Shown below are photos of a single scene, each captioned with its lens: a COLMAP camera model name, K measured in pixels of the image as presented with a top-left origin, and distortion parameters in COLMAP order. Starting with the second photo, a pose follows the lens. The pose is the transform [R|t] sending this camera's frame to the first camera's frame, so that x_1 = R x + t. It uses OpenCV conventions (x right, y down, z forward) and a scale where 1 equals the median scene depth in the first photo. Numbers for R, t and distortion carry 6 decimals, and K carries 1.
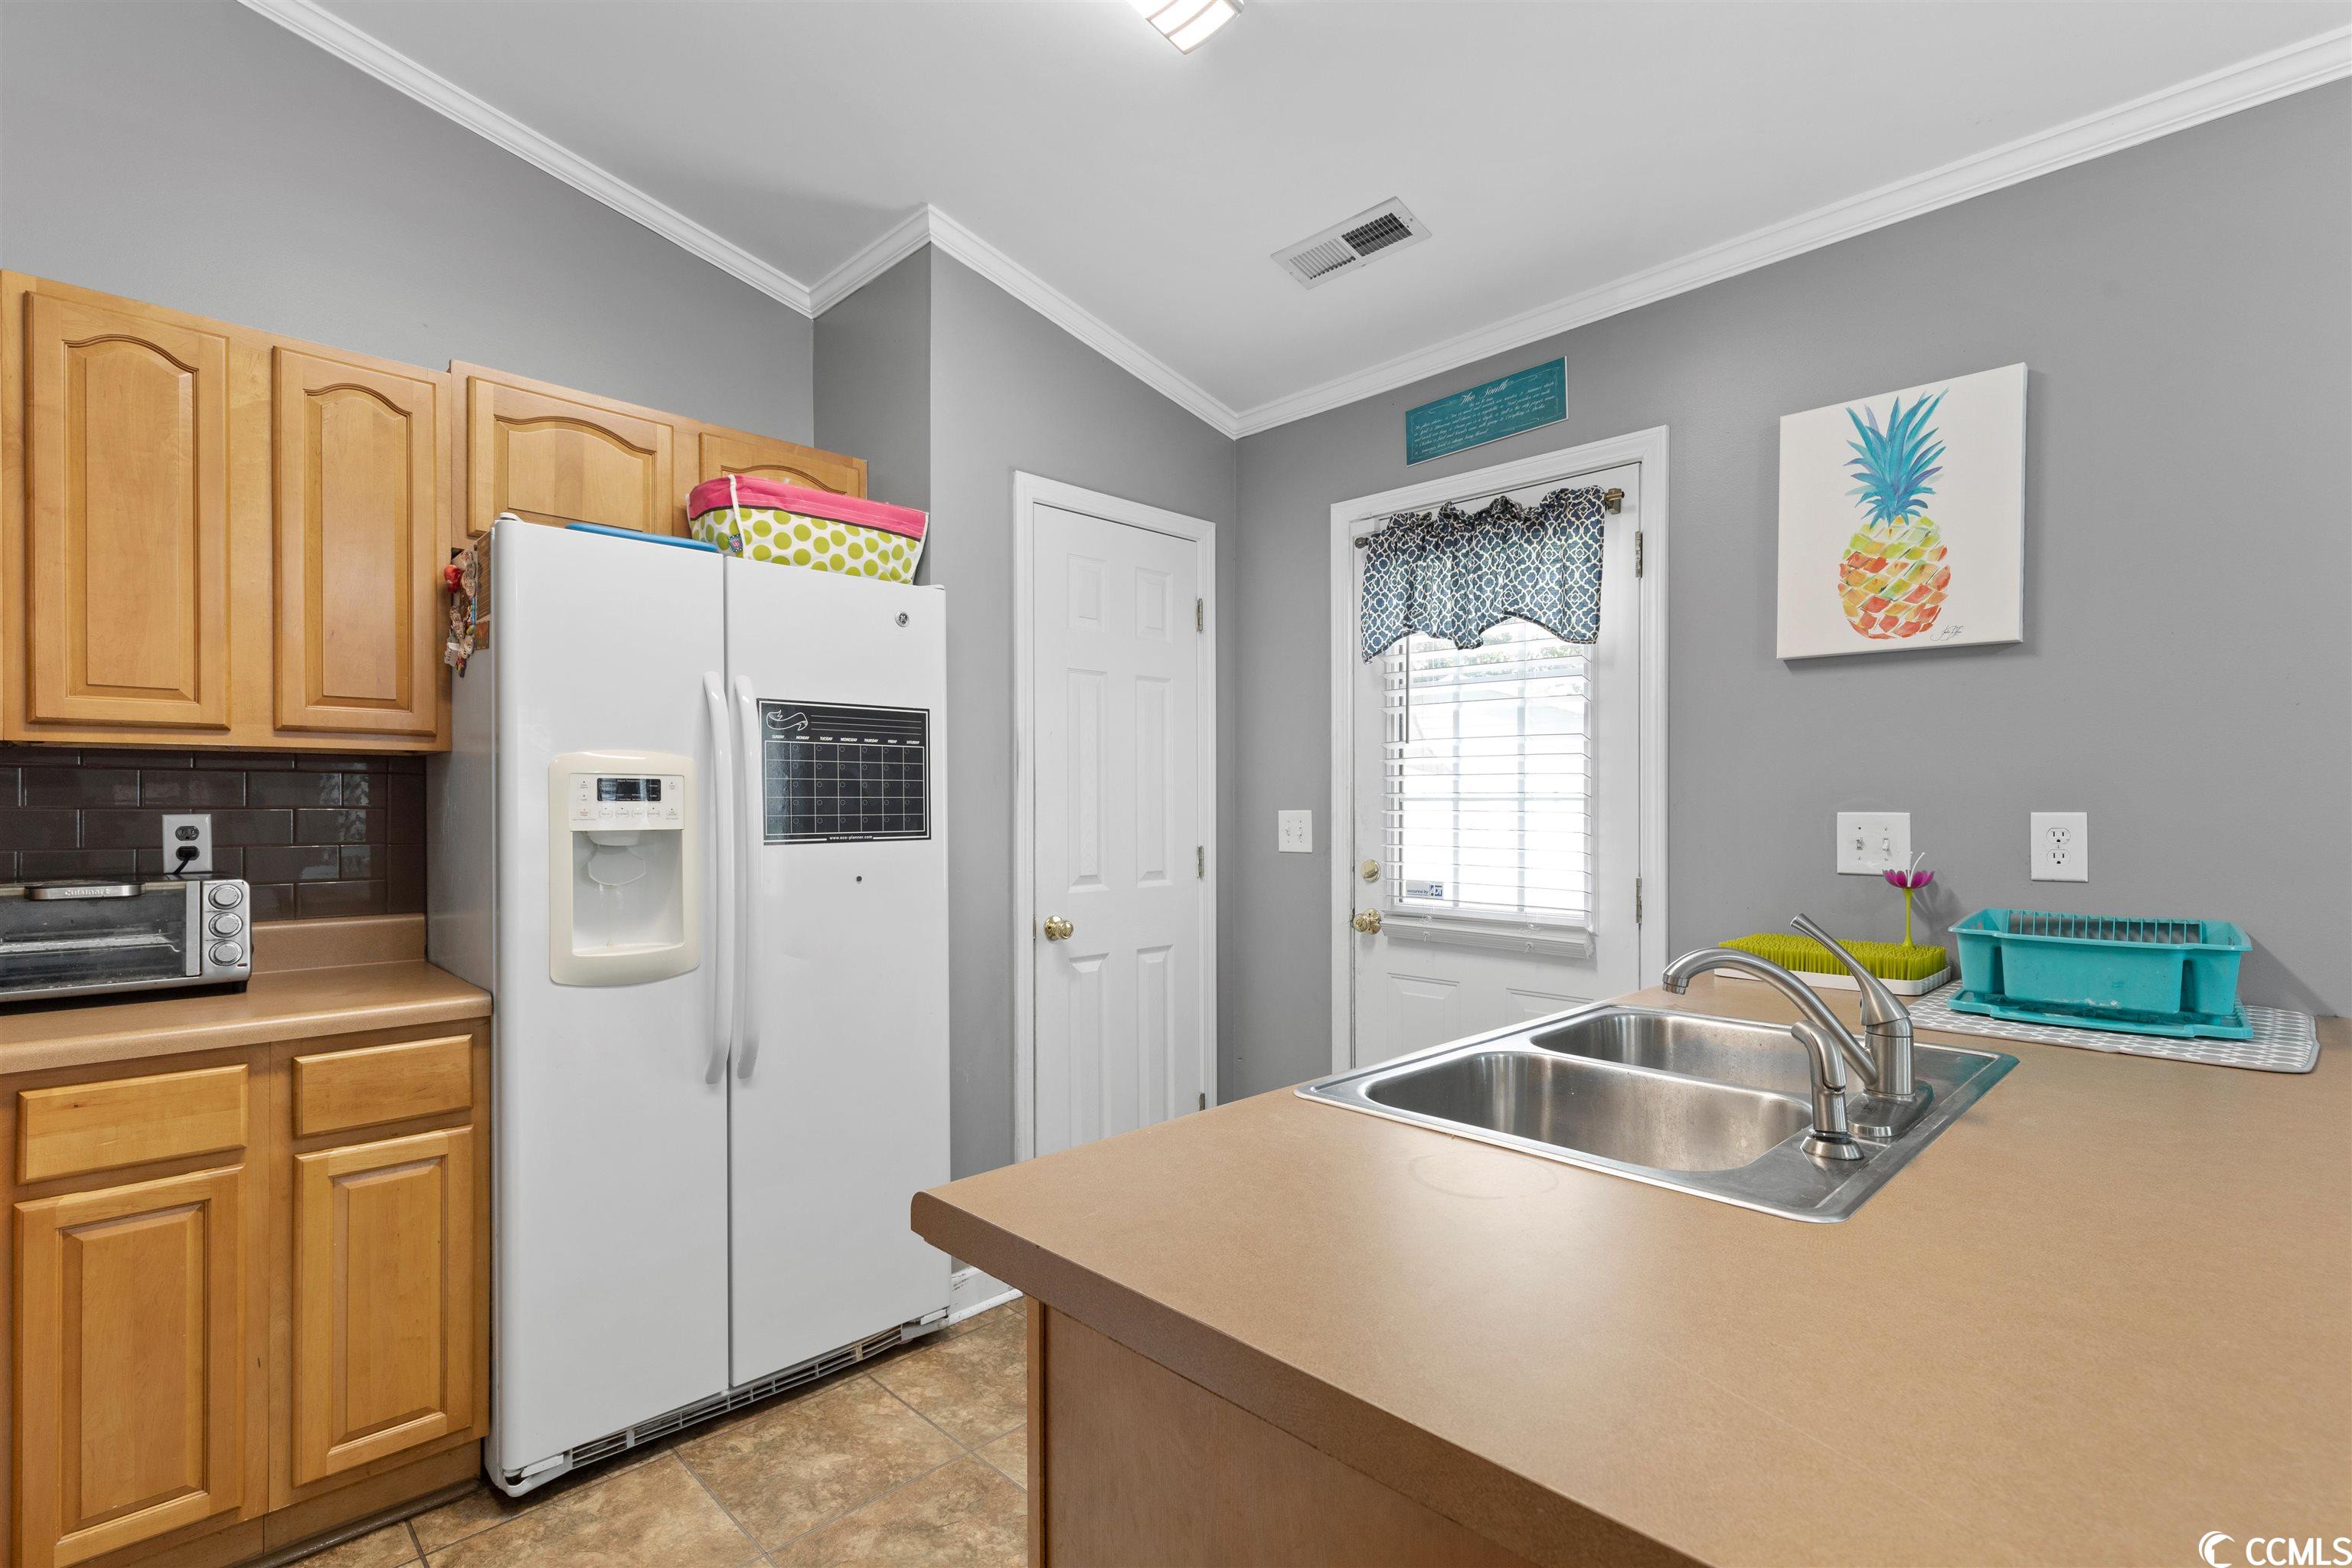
lens RADIAL K [[1065.1, 0, 1190.4], [0, 1065.1, 800.0], [0, 0, 1]] dist [0.001252, 0.000304]
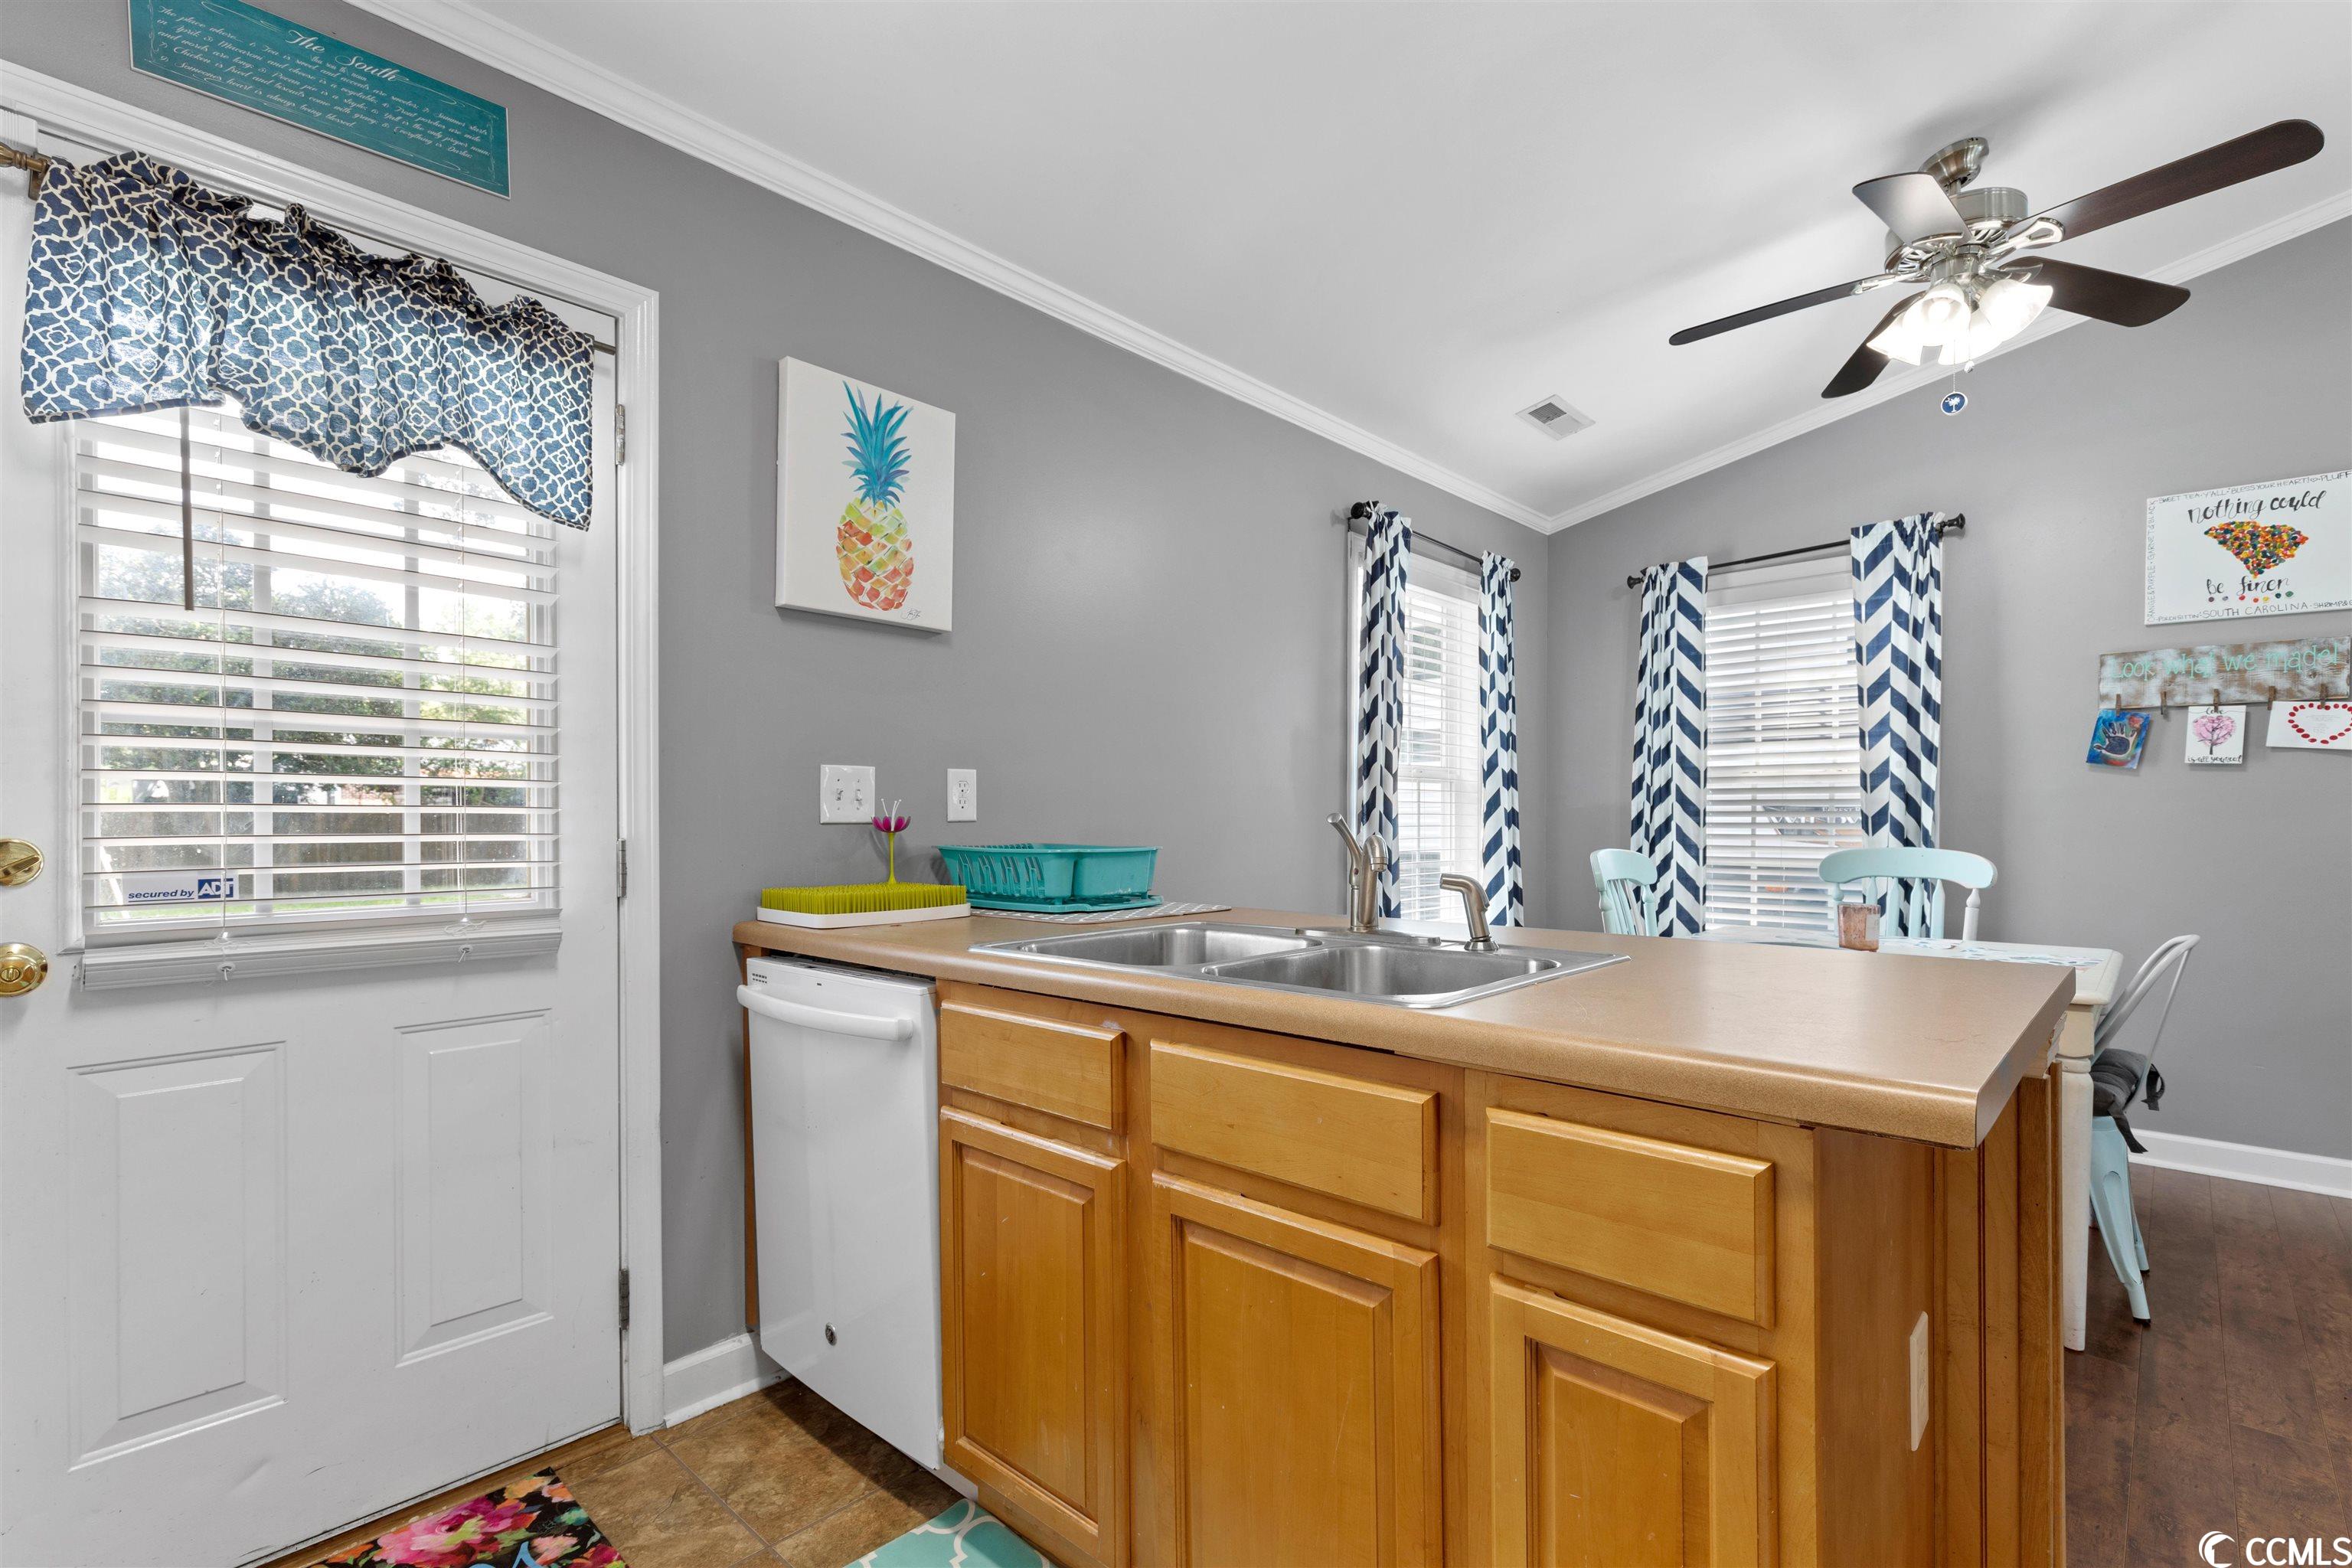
lens RADIAL K [[1090.5, 0, 1173.4], [0, 1090.5, 824.4], [0, 0, 1]] dist [0.001369, -0.000075]
pose [[-0.044011, -0.003291, 0.999026, -0.486020], [-0.003179, 0.999990, 0.003154, 0.067695], [-0.999026, -0.003037, -0.044021, 0.729469]]
